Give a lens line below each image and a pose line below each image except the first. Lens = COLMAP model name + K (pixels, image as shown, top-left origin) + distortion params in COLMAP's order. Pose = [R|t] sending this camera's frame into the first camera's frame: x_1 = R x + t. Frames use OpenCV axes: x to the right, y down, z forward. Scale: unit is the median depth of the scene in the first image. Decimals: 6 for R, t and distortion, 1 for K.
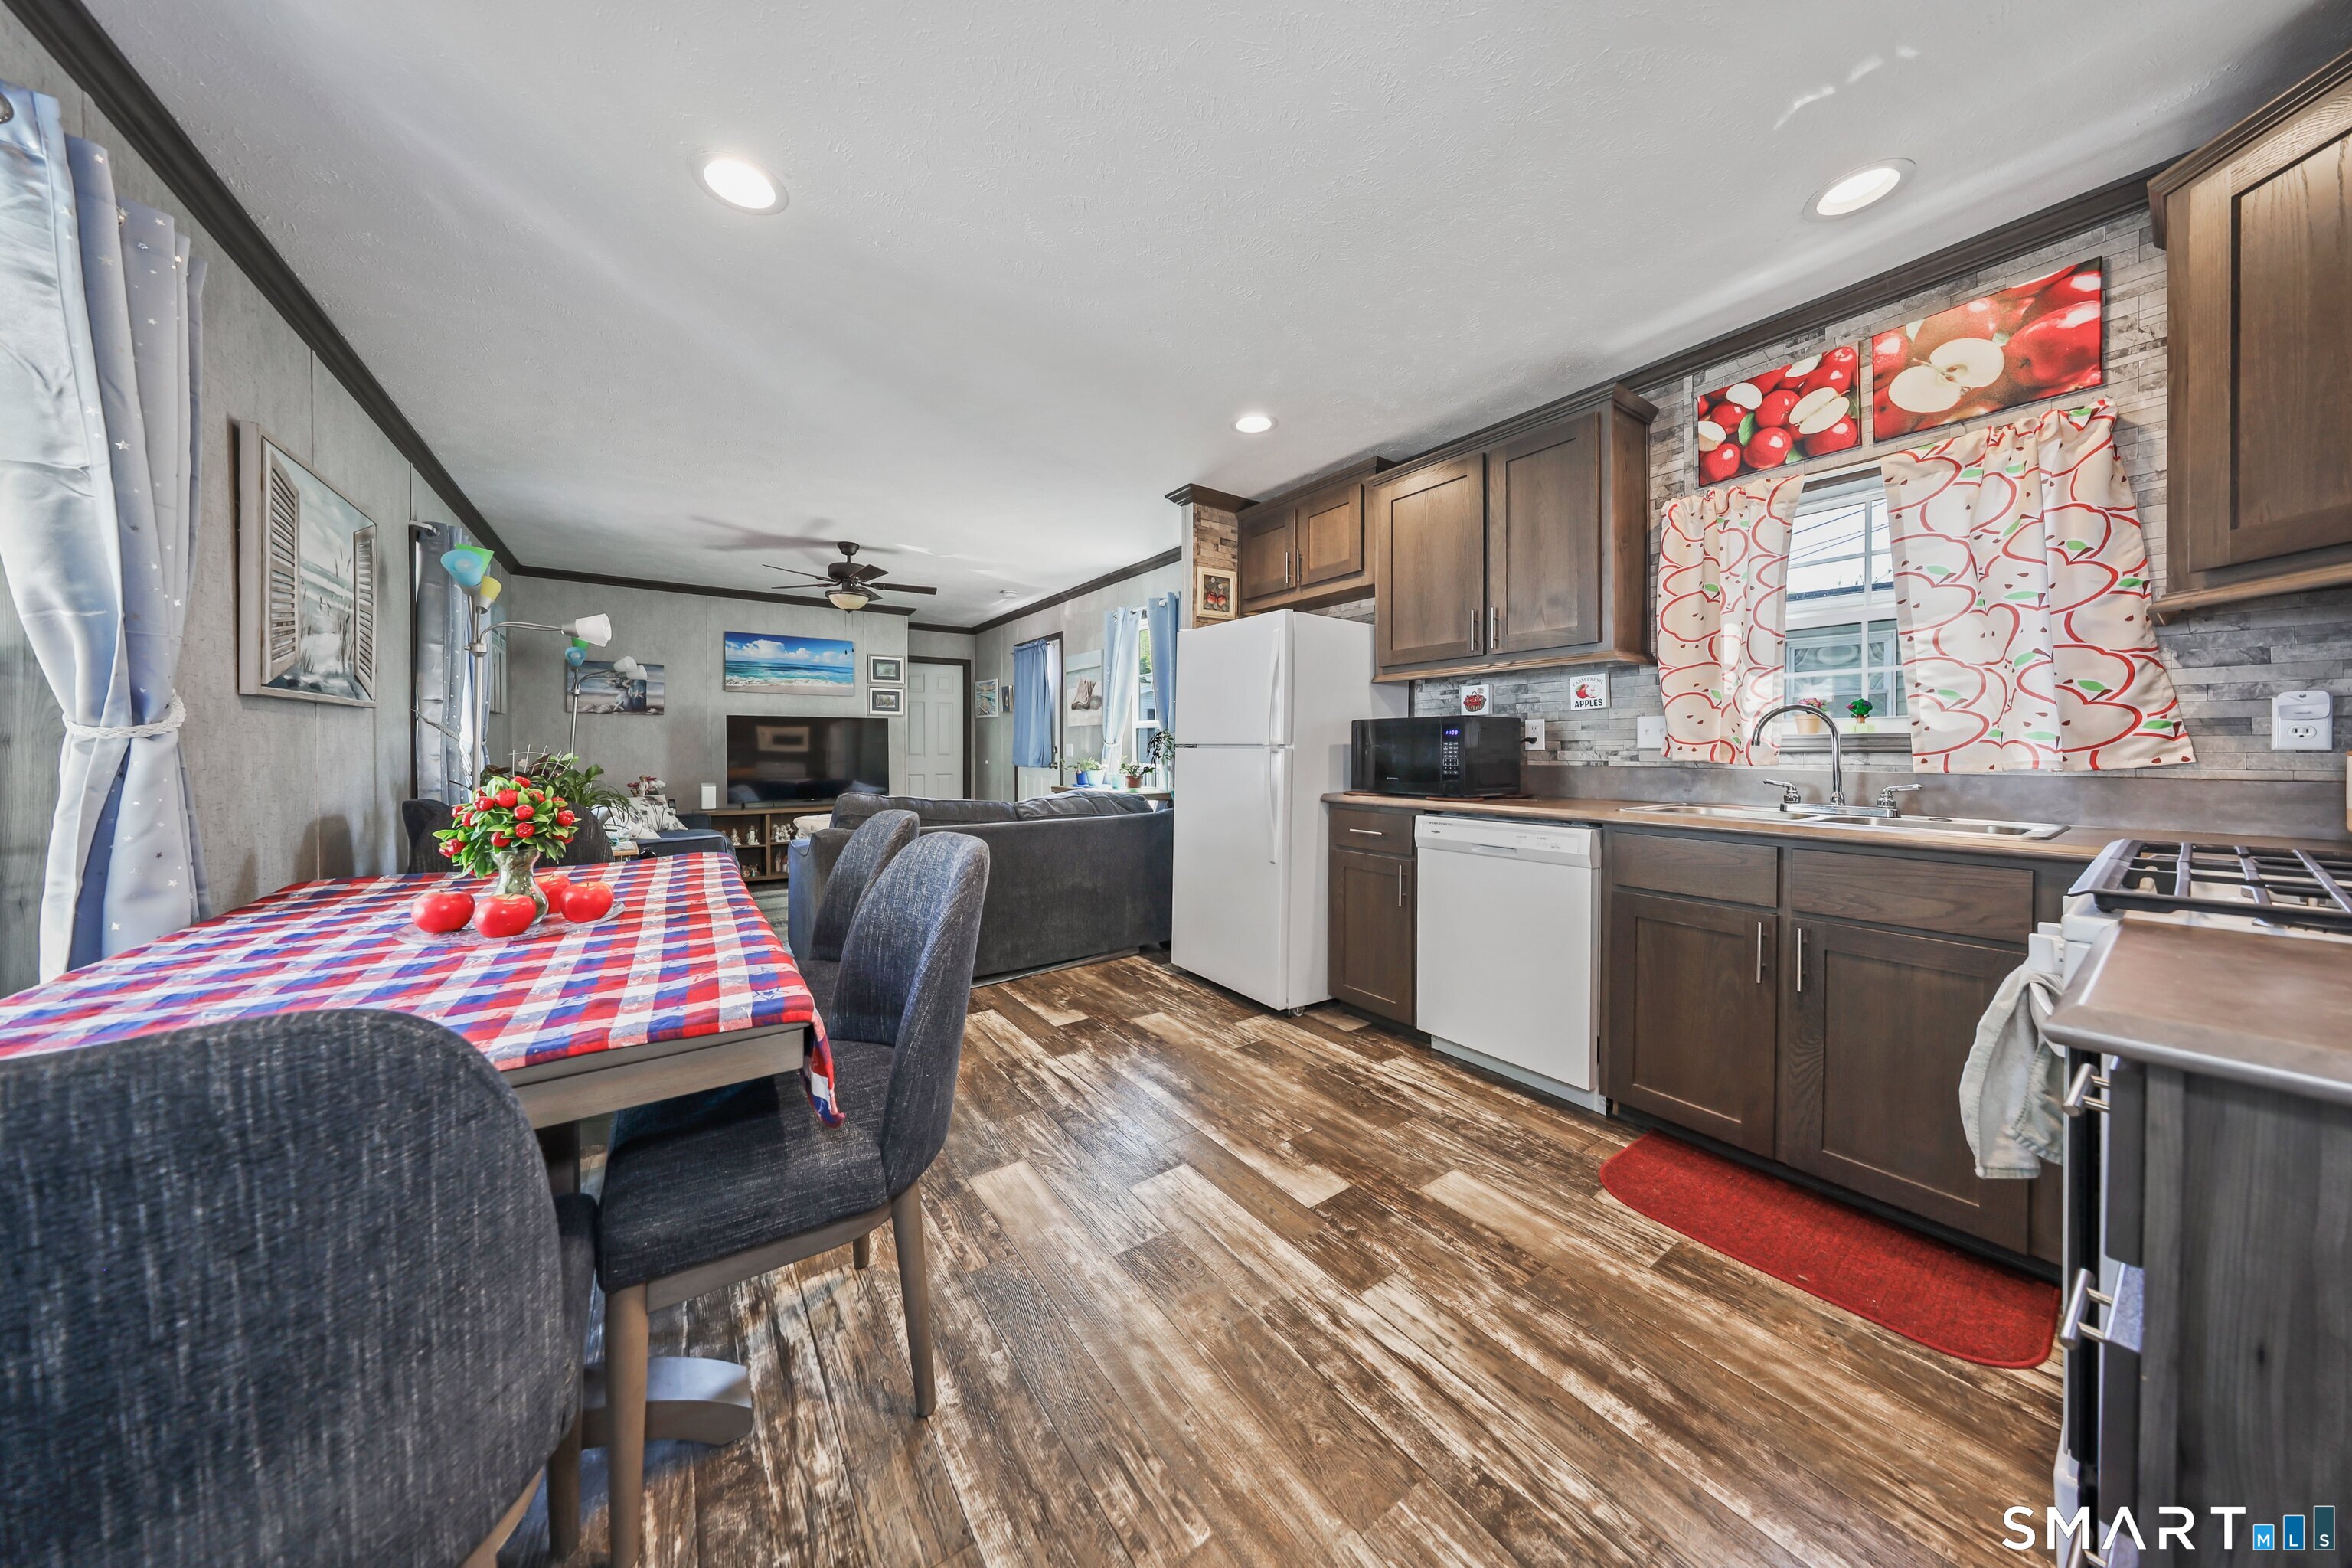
lens RADIAL K [[737.7, 0, 1171.8], [0, 737.7, 765.1], [0, 0, 1]] dist [0.000784, 0.000018]
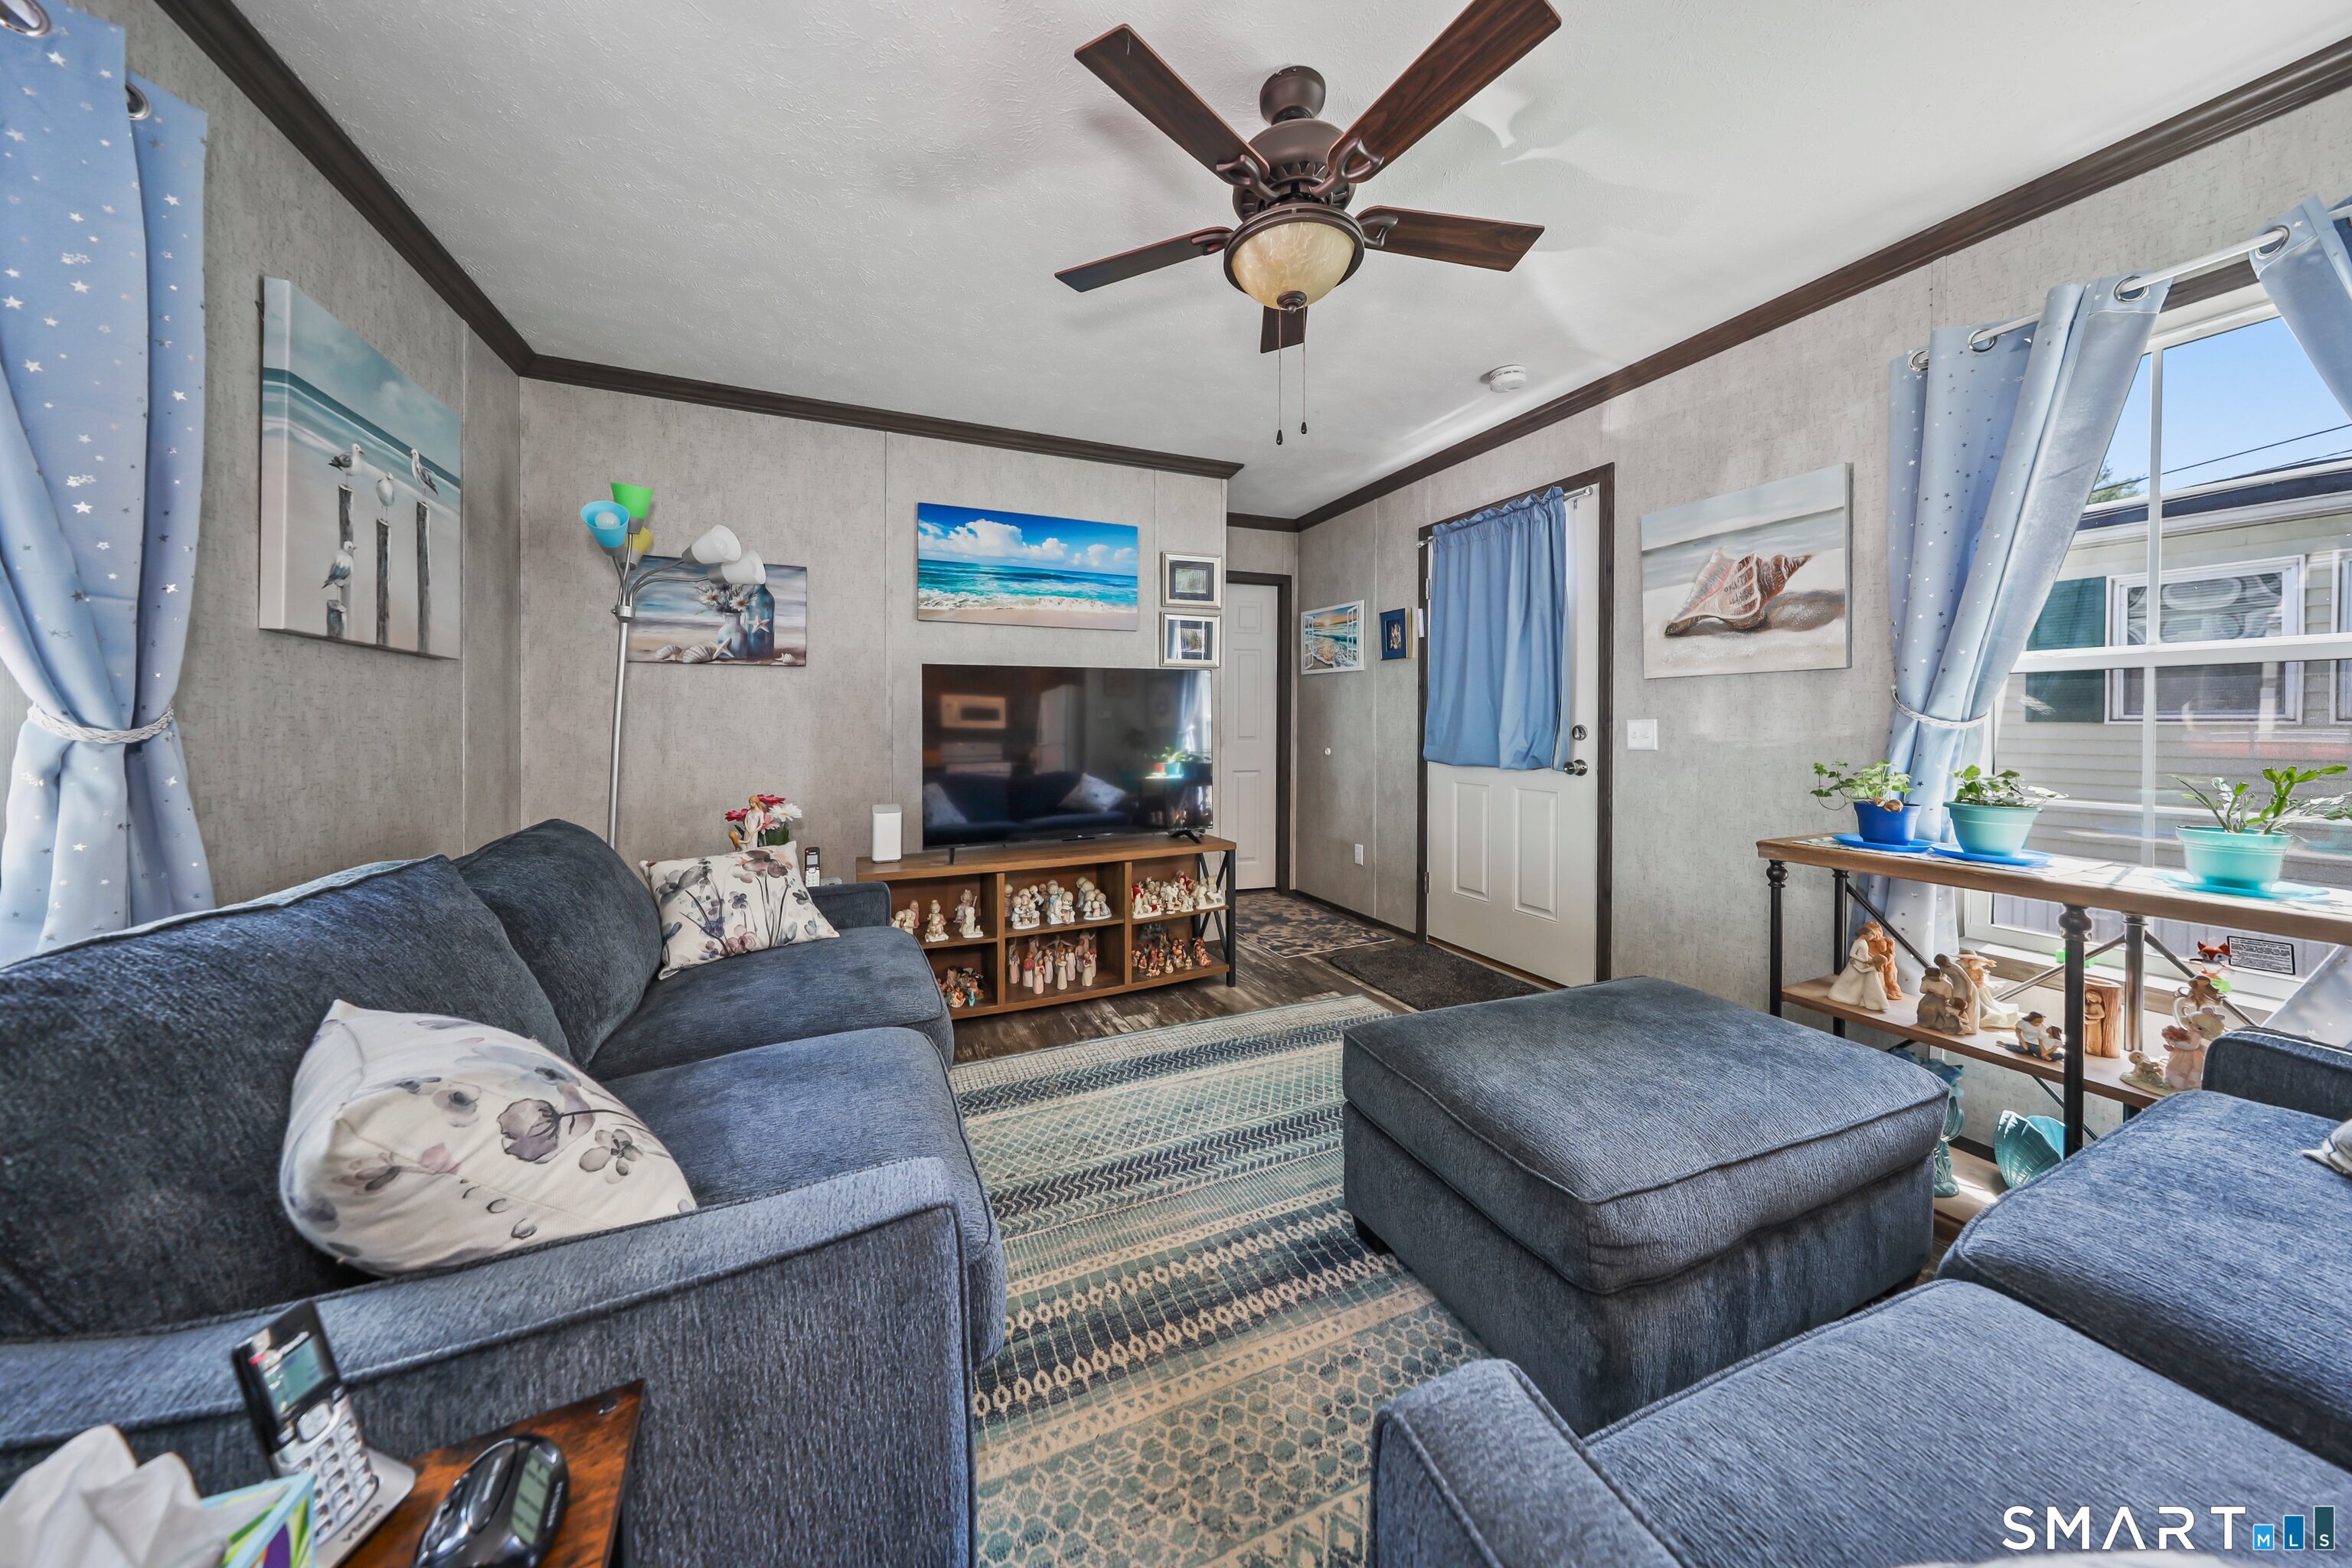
lens RADIAL K [[737.7, 0, 1162.1], [0, 737.7, 721.8], [0, 0, 1]] dist [0.000784, 0.000018]
pose [[0.977998, -0.005807, -0.208531, -0.754380], [0.001707, 0.999802, -0.019833, -0.044183], [0.208605, 0.019041, 0.977815, 1.213196]]
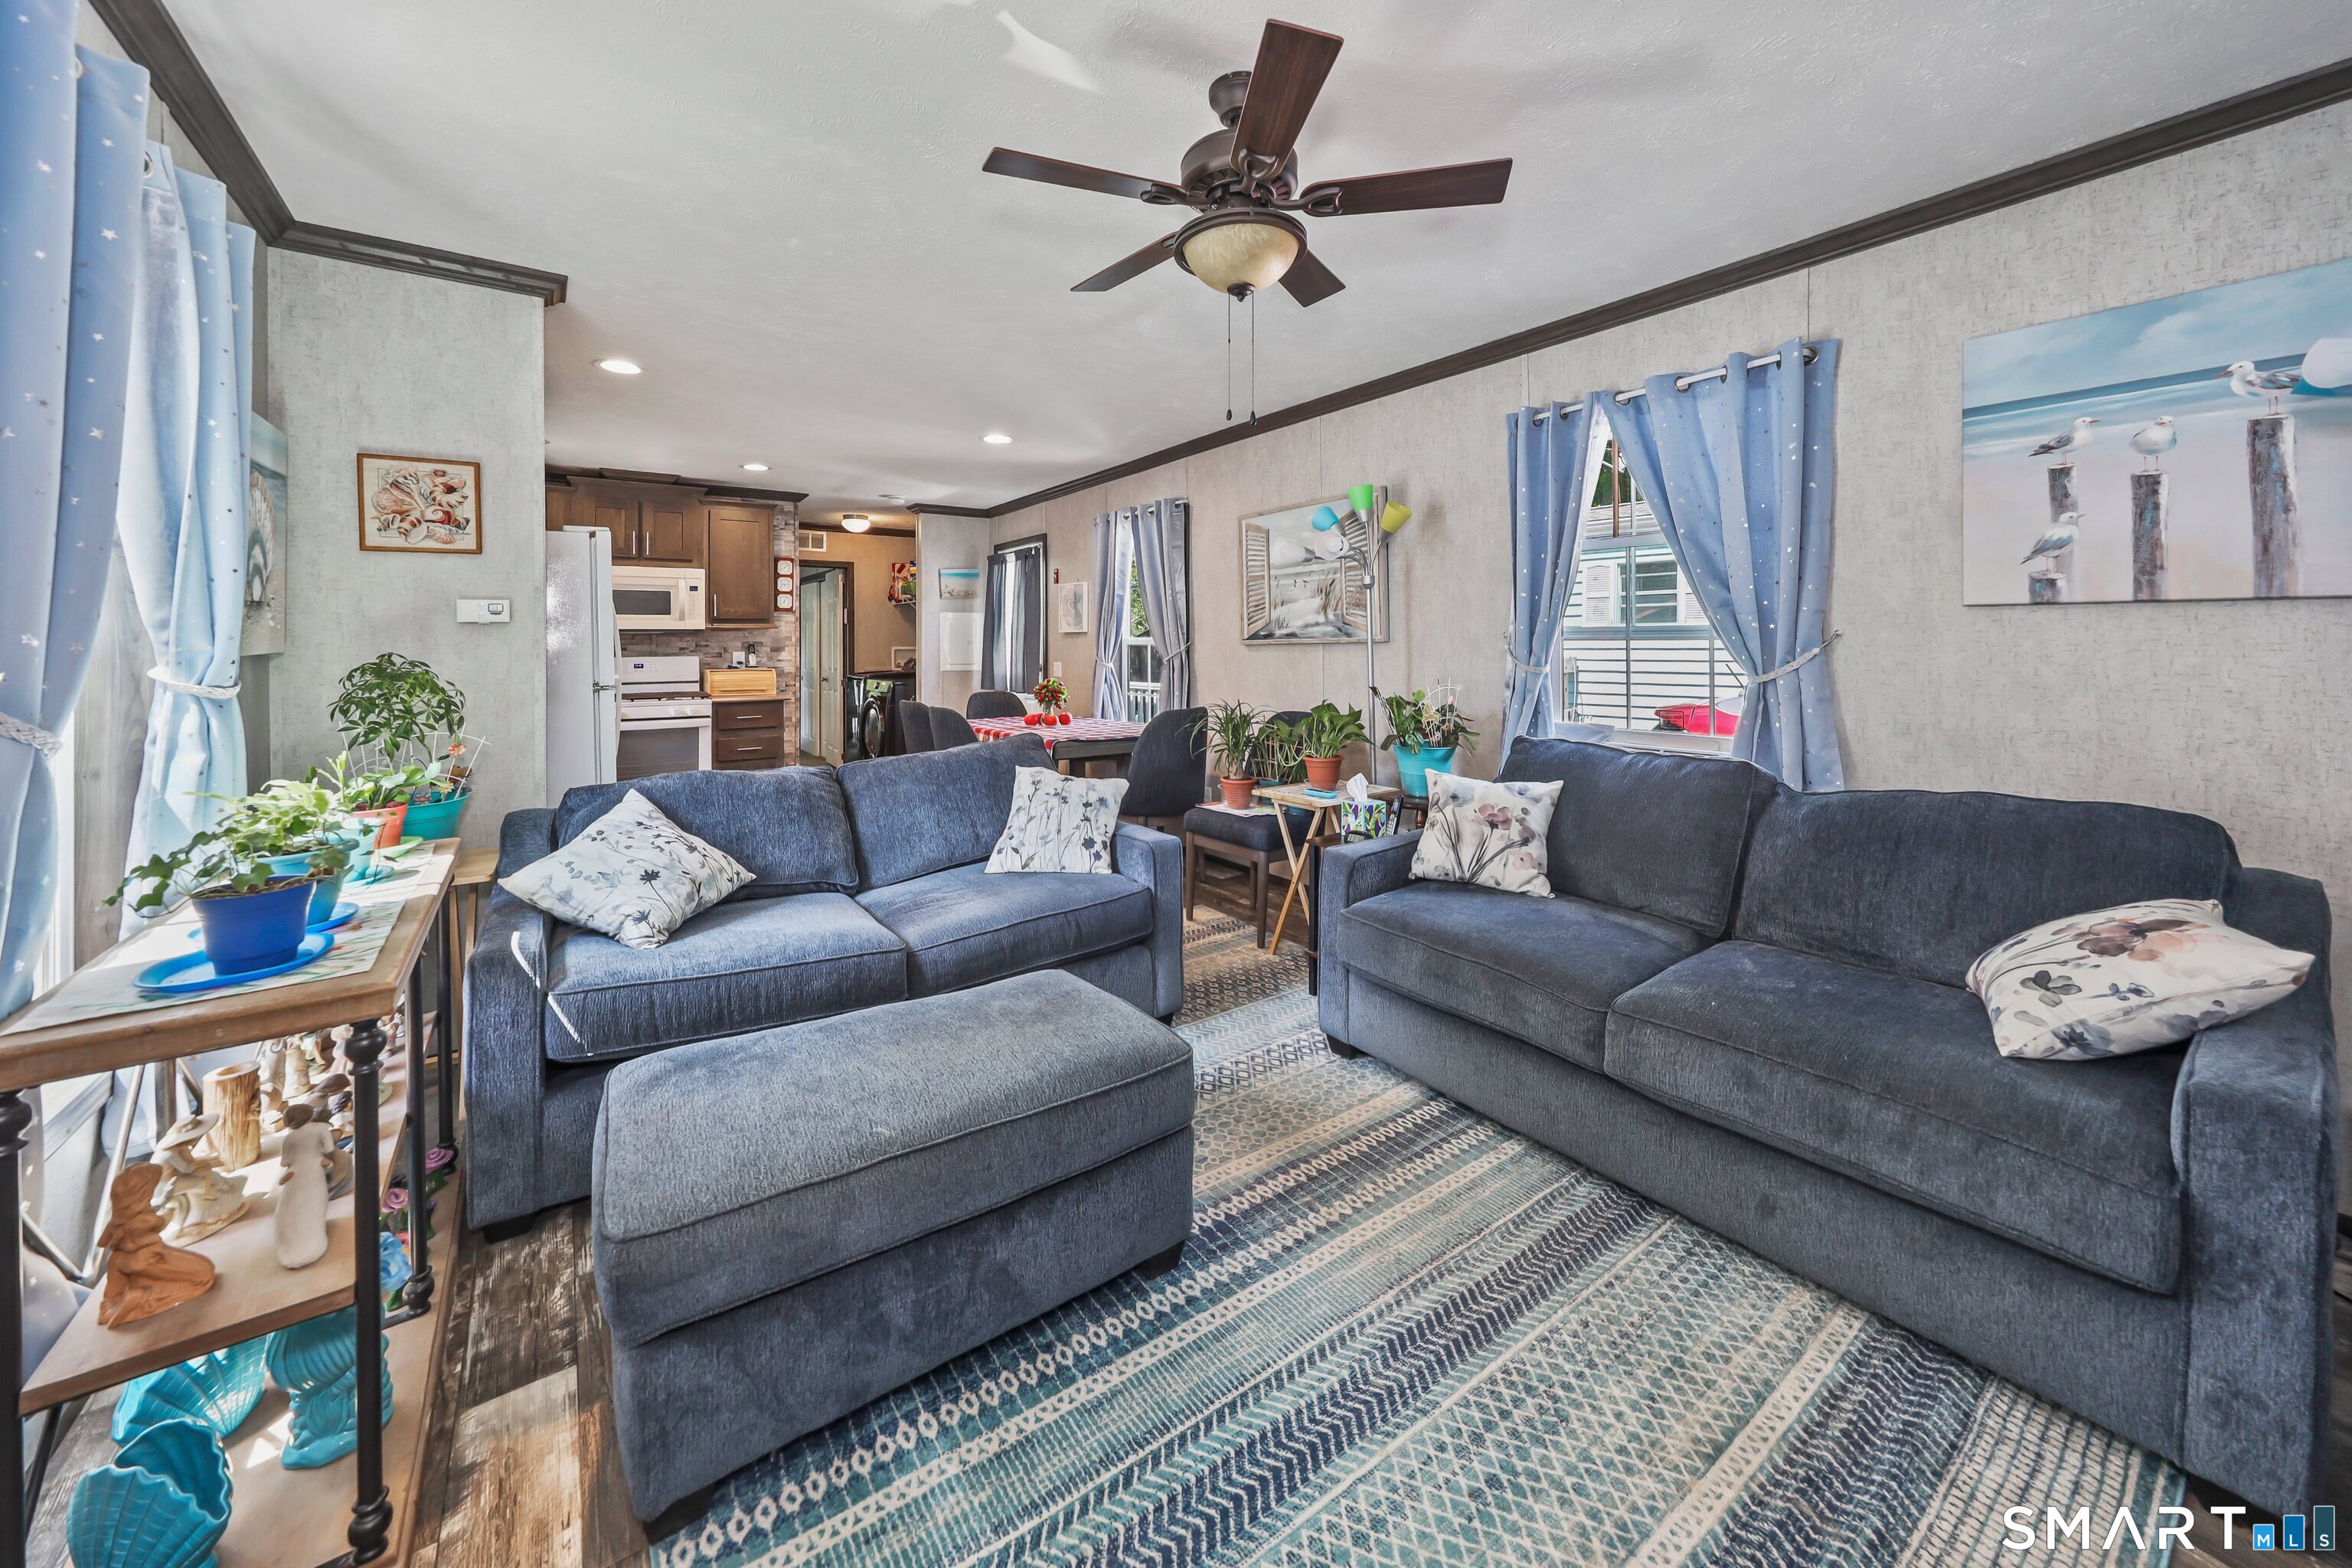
lens RADIAL K [[851.0, 0, 1161.5], [0, 851.0, 780.8], [0, 0, 1]] dist [-0.000483, -0.000041]
pose [[-0.999970, 0.003957, -0.006688, -0.706812], [0.002661, 0.982977, 0.183711, -0.114696], [0.007301, 0.183688, -0.982958, 2.525902]]
